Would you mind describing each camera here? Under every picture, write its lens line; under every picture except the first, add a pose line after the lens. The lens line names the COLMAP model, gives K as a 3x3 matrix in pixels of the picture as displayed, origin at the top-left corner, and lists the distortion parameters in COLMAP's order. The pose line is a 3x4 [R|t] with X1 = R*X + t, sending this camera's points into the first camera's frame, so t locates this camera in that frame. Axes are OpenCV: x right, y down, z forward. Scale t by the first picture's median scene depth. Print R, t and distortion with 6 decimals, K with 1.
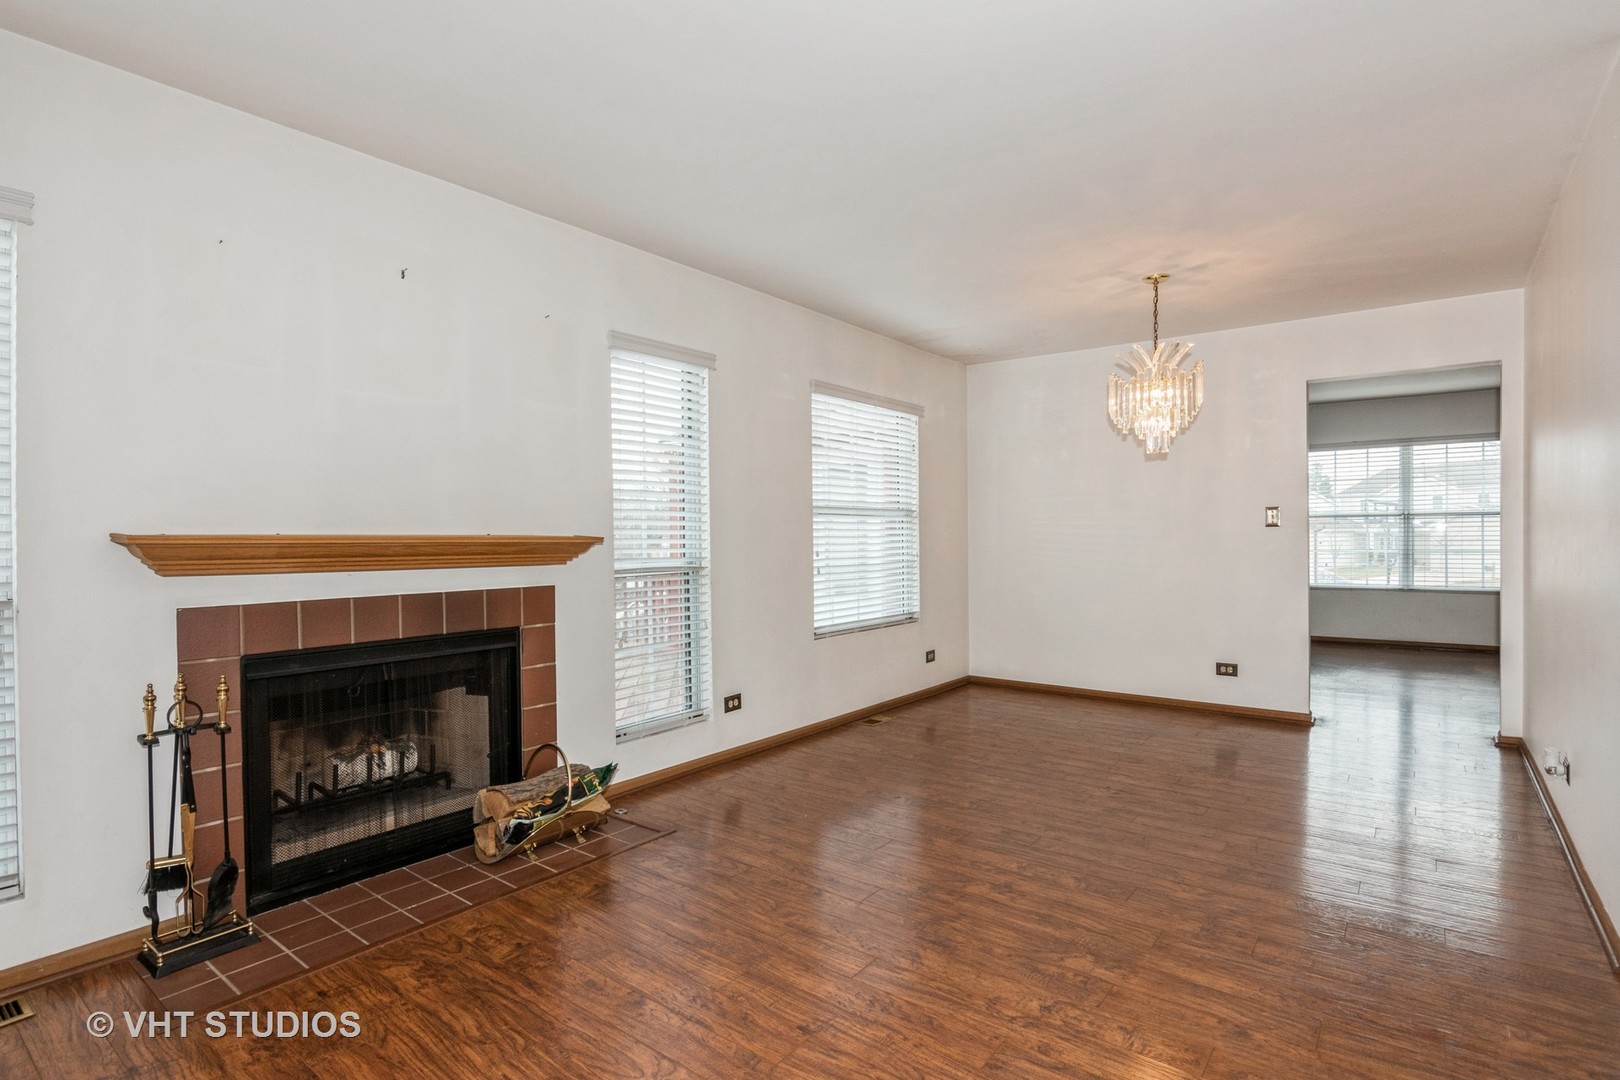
lens RADIAL K [[814.2, 0, 801.2], [0, 814.2, 544.2], [0, 0, 1]] dist [-0.021654, -0.000067]
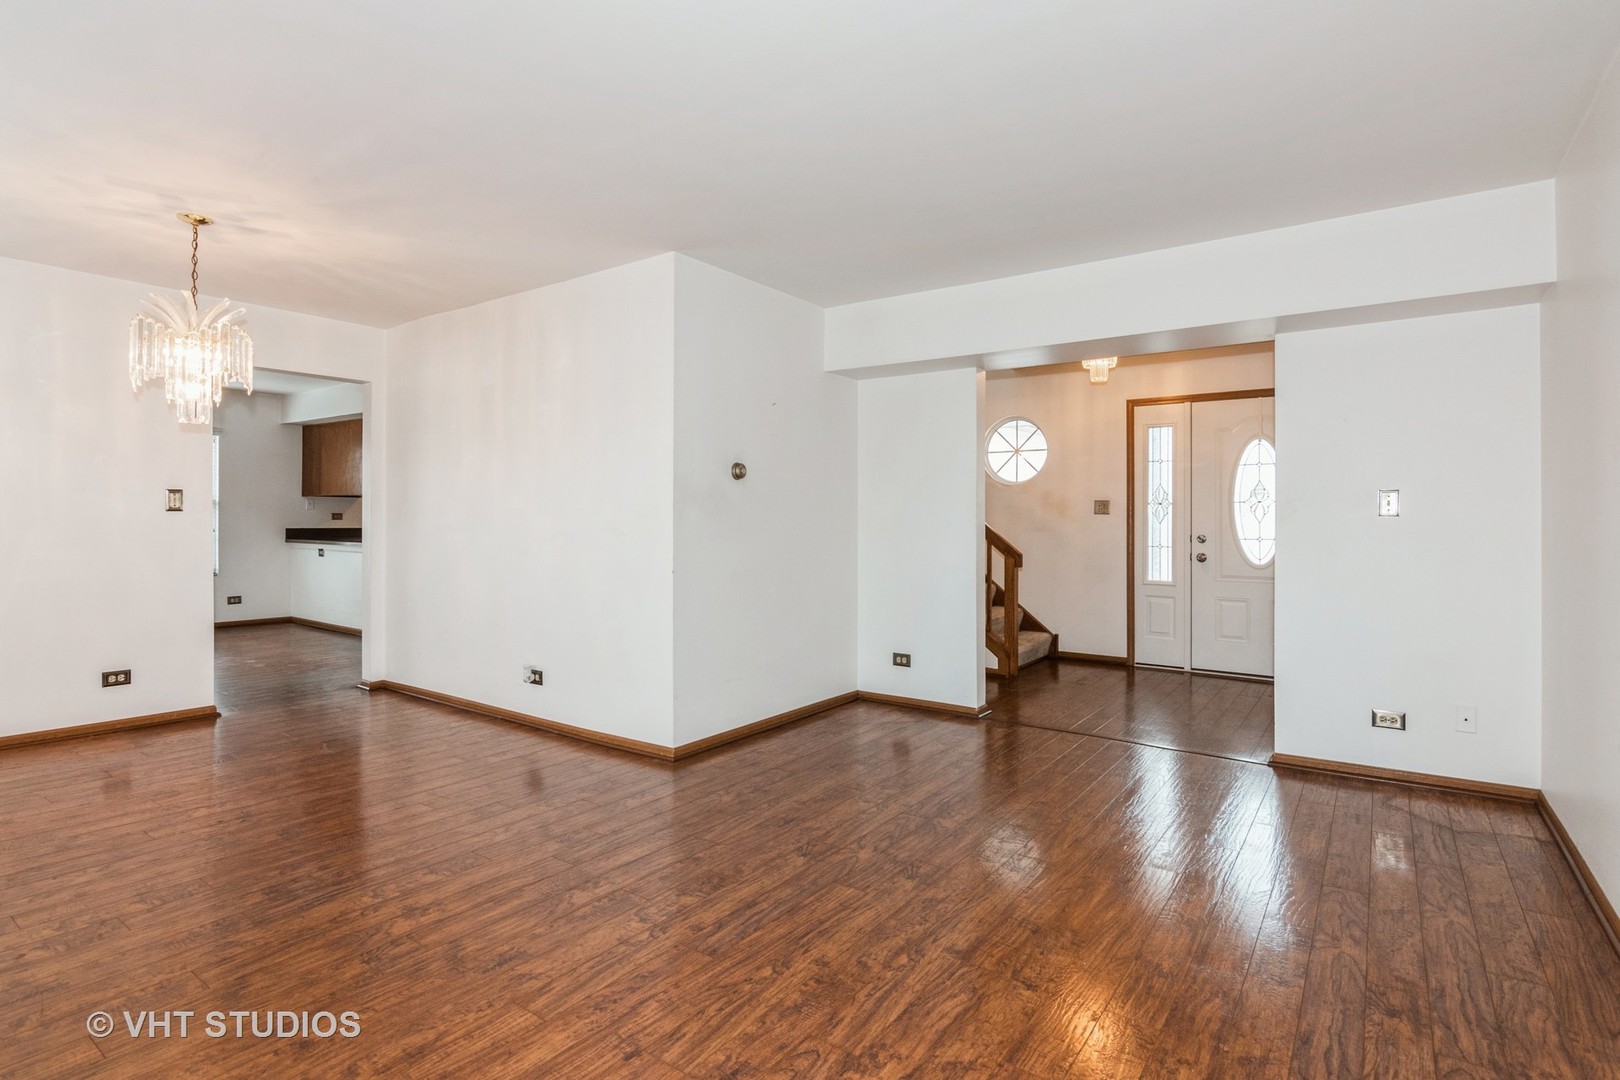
lens RADIAL K [[814.0, 0, 804.5], [0, 814.0, 513.9], [0, 0, 1]] dist [-0.011042, -0.000307]
pose [[-0.042323, 0.014206, 0.999003, -0.525998], [0.006951, 0.999879, -0.013924, -0.000662], [-0.999080, 0.006355, -0.042417, 0.472646]]
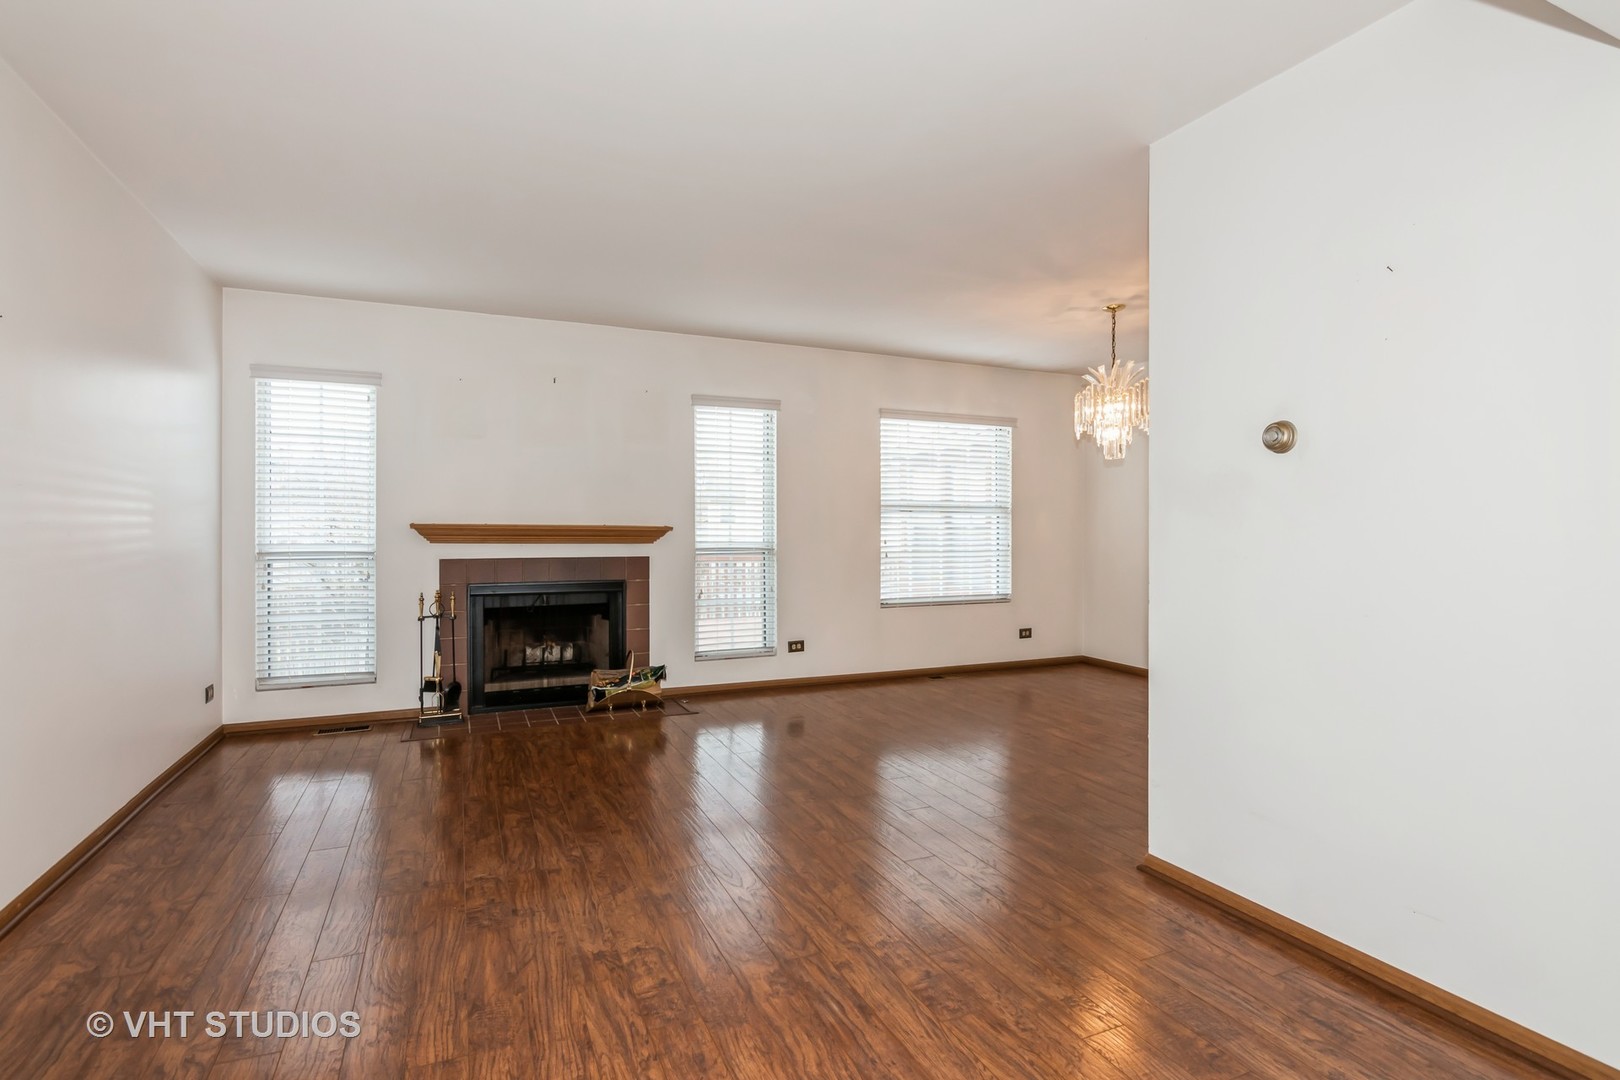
lens RADIAL K [[796.7, 0, 804.2], [0, 796.7, 534.6], [0, 0, 1]] dist [-0.012998, -0.000475]
pose [[0.879825, 0.012998, -0.475119, 0.713004], [-0.014057, 0.999900, 0.001324, 0.000687], [0.475089, 0.005514, 0.879920, -0.250828]]
